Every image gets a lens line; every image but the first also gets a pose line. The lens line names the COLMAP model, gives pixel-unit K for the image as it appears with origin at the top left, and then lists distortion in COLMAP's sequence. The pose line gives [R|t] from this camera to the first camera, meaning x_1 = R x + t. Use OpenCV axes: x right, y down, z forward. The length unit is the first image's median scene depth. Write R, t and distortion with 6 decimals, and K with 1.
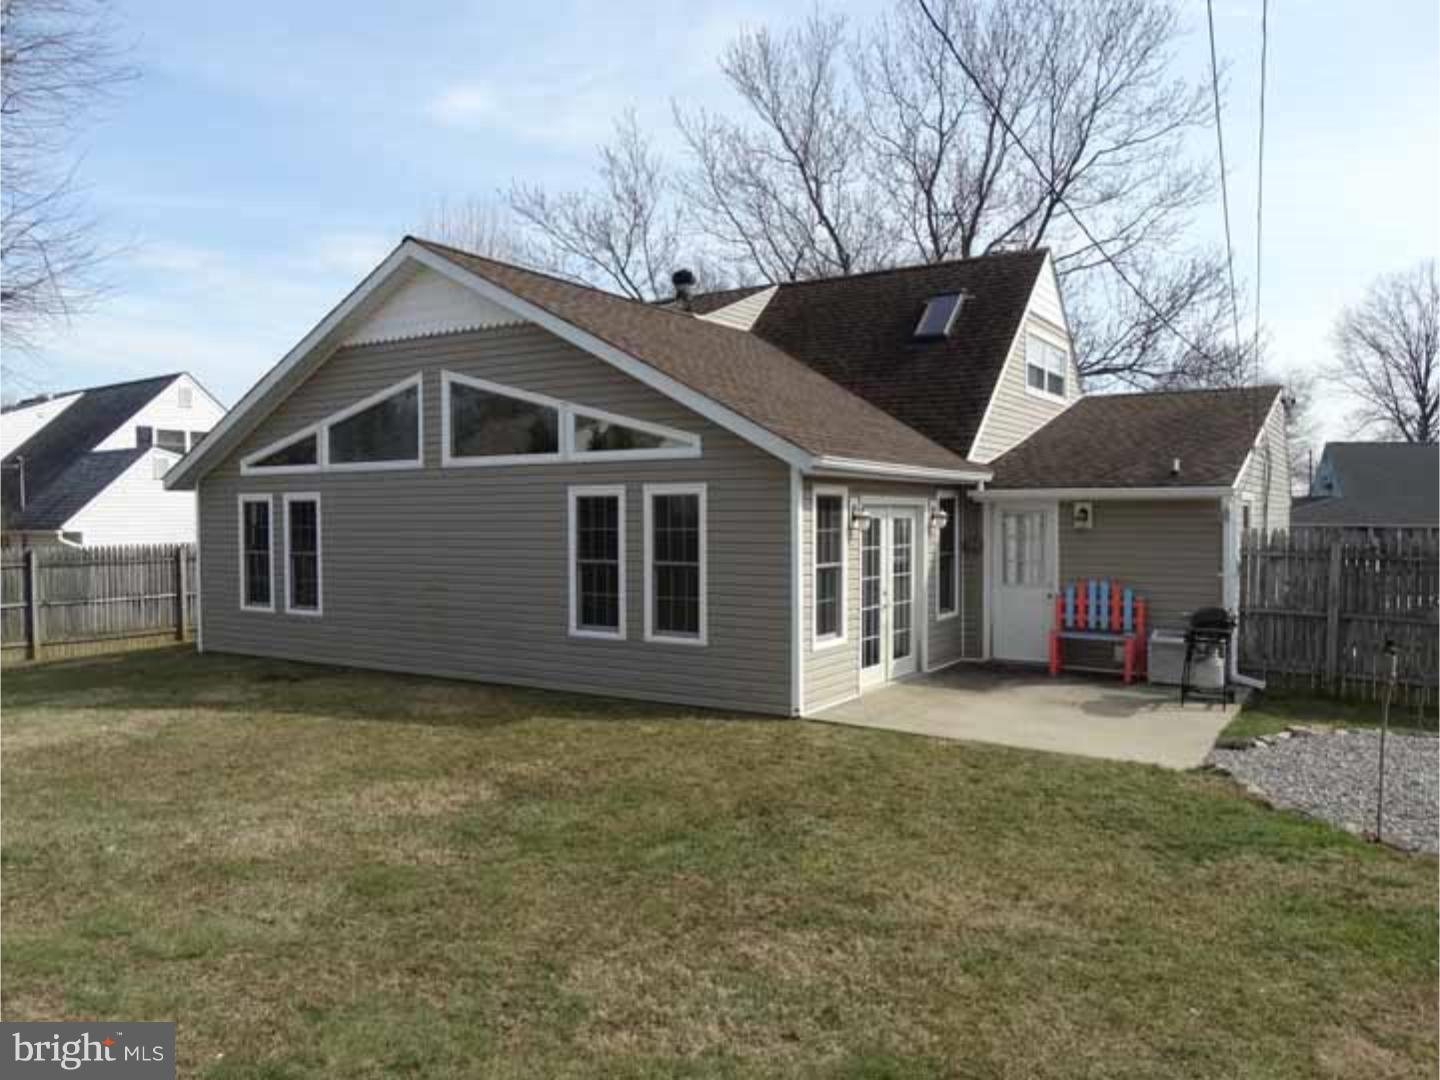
lens RADIAL K [[892.9, 0, 720.2], [0, 892.9, 569.8], [0, 0, 1]] dist [0.001569, -0.000313]
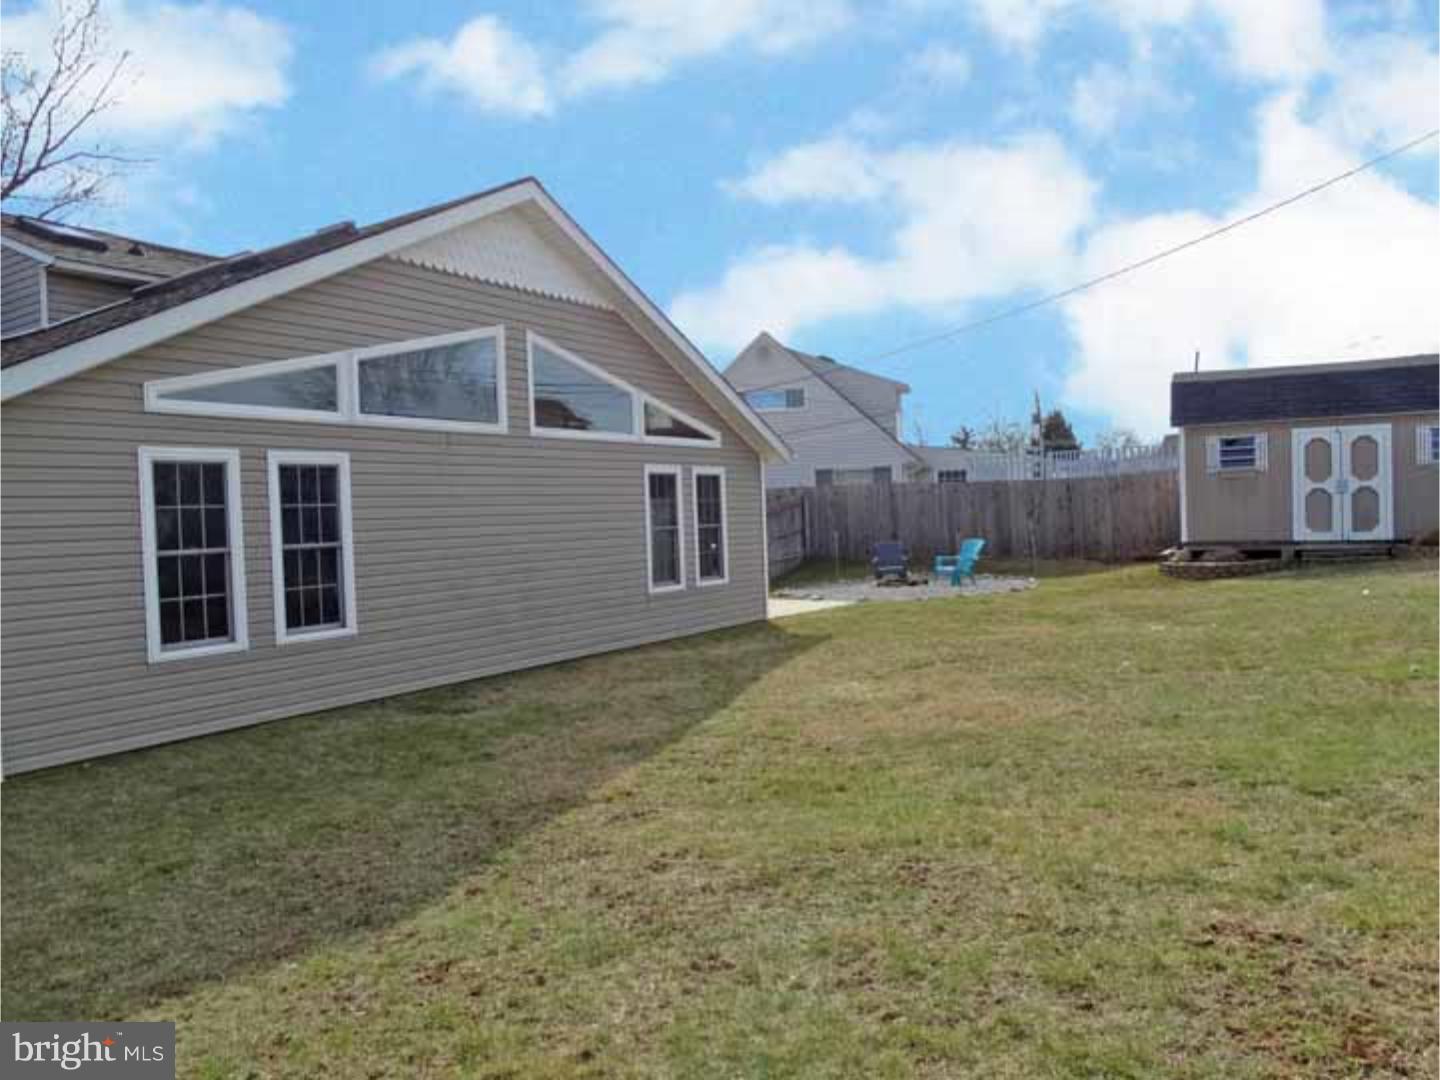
lens RADIAL K [[1009.1, 0, 713.7], [0, 1009.1, 541.9], [0, 0, 1]] dist [0.004371, -0.001989]
pose [[0.095176, -0.047093, 0.994346, -1.194308], [0.057938, 0.997449, 0.041695, -0.035136], [-0.993773, 0.053642, 0.097662, 0.649232]]
